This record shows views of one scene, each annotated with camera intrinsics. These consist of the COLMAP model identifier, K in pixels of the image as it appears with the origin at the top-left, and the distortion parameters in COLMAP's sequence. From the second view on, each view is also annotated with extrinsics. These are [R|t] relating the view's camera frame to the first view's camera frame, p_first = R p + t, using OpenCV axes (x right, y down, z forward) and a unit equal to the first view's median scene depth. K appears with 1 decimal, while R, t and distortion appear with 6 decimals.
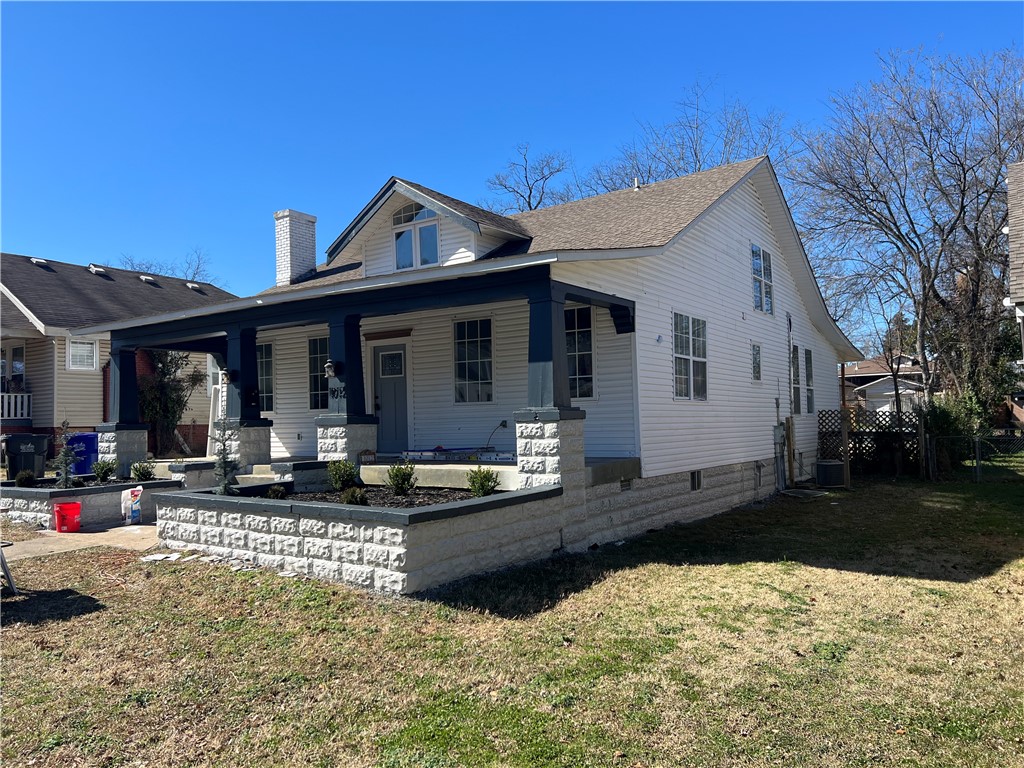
lens RADIAL K [[768.0, 0, 507.7], [0, 768.0, 391.8], [0, 0, 1]] dist [0.062437, -0.061388]
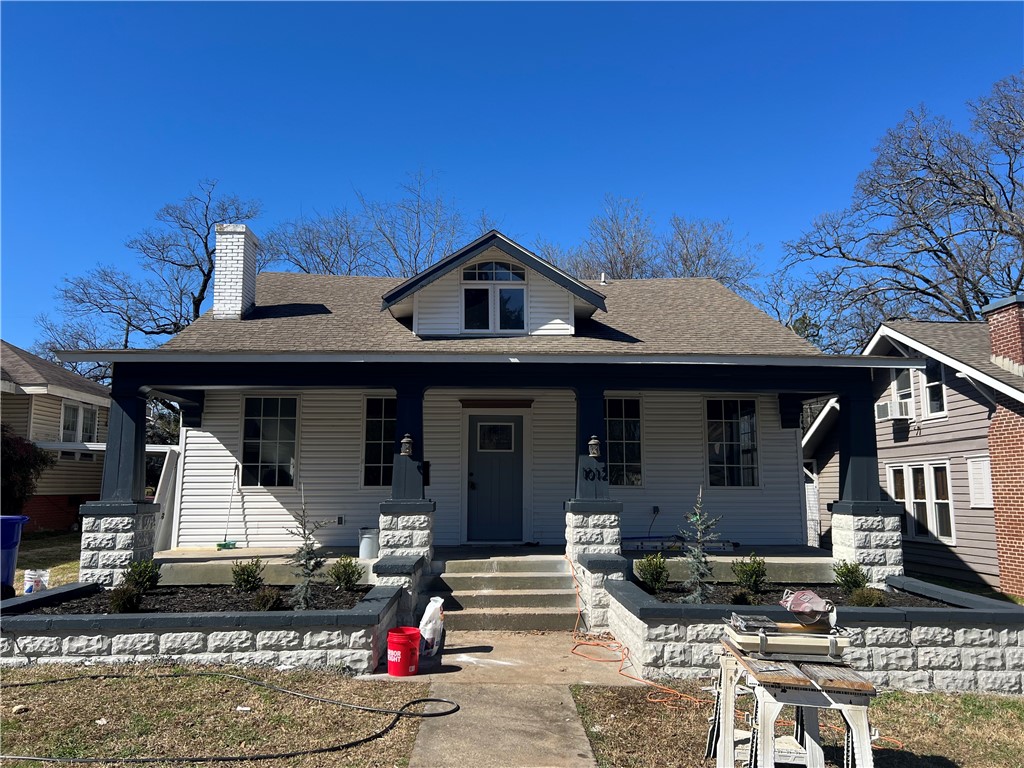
lens RADIAL K [[768.0, 0, 511.1], [0, 768.0, 380.5], [0, 0, 1]] dist [0.062437, -0.061388]
pose [[0.800741, 0.103890, 0.589933, -0.933098], [-0.042623, 0.992231, -0.116883, 0.001963], [-0.597492, 0.068448, 0.798948, 0.401258]]
